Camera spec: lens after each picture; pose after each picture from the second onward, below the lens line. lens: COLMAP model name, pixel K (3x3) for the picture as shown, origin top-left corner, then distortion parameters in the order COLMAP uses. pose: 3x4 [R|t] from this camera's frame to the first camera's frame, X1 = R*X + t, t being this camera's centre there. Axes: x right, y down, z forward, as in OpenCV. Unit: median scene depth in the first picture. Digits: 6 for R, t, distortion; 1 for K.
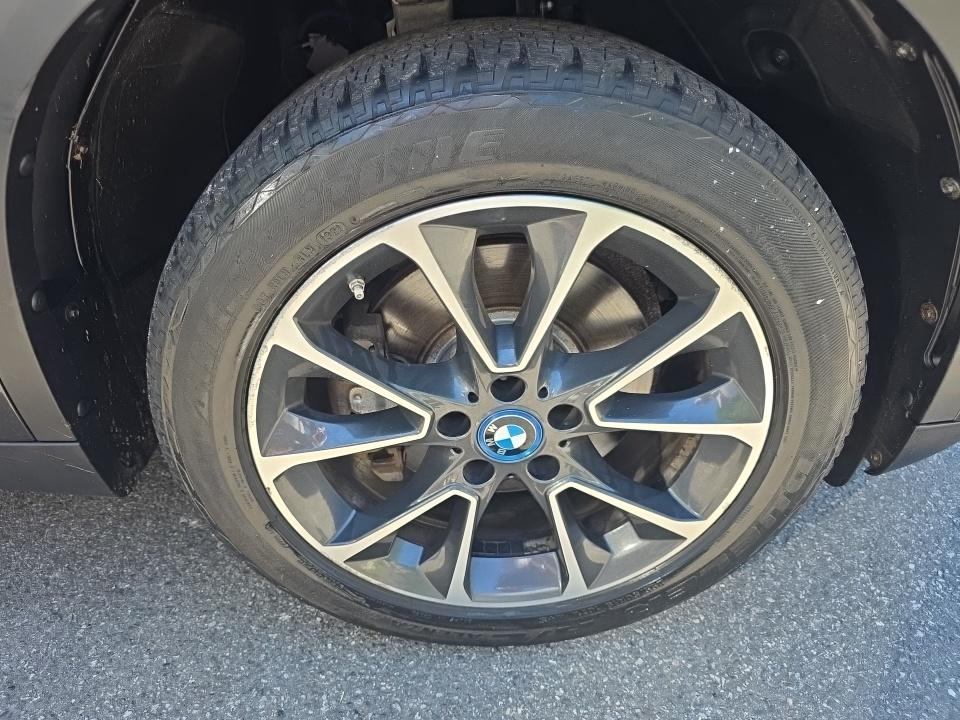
lens RADIAL K [[660.1, 0, 480.7], [0, 660.1, 356.0], [0, 0, 1]] dist [-0.000069, -0.020005]
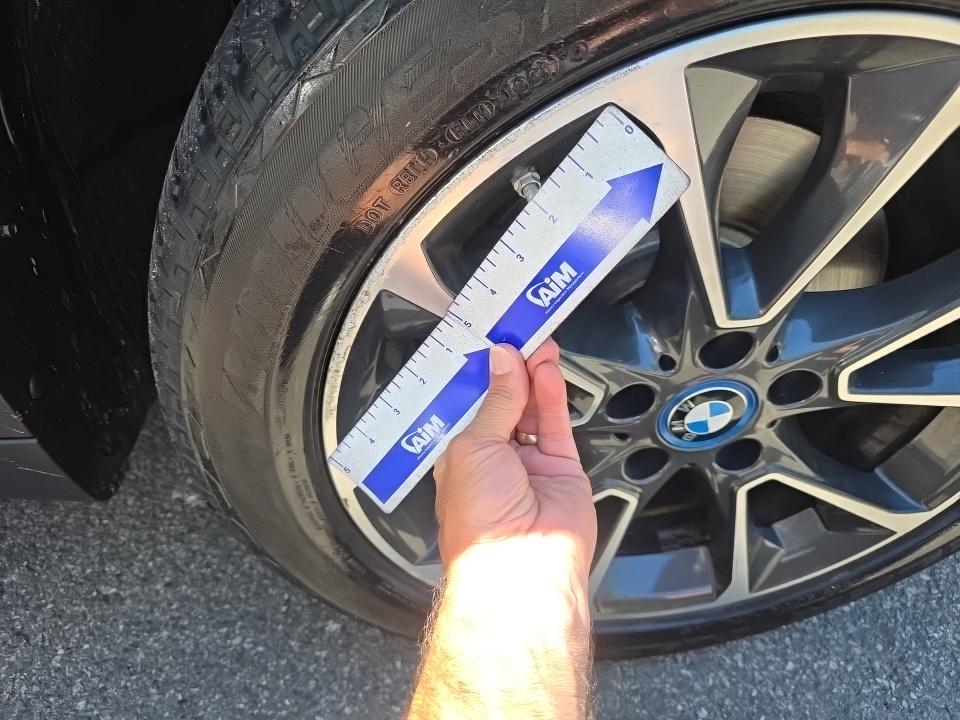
lens RADIAL K [[660.1, 0, 478.1], [0, 660.1, 357.6], [0, 0, 1]] dist [-0.000069, -0.020005]
pose [[0.996851, -0.014174, 0.078018, -0.210452], [0.001935, 0.987949, 0.154770, -0.036173], [-0.079271, -0.154131, 0.984865, 0.319048]]
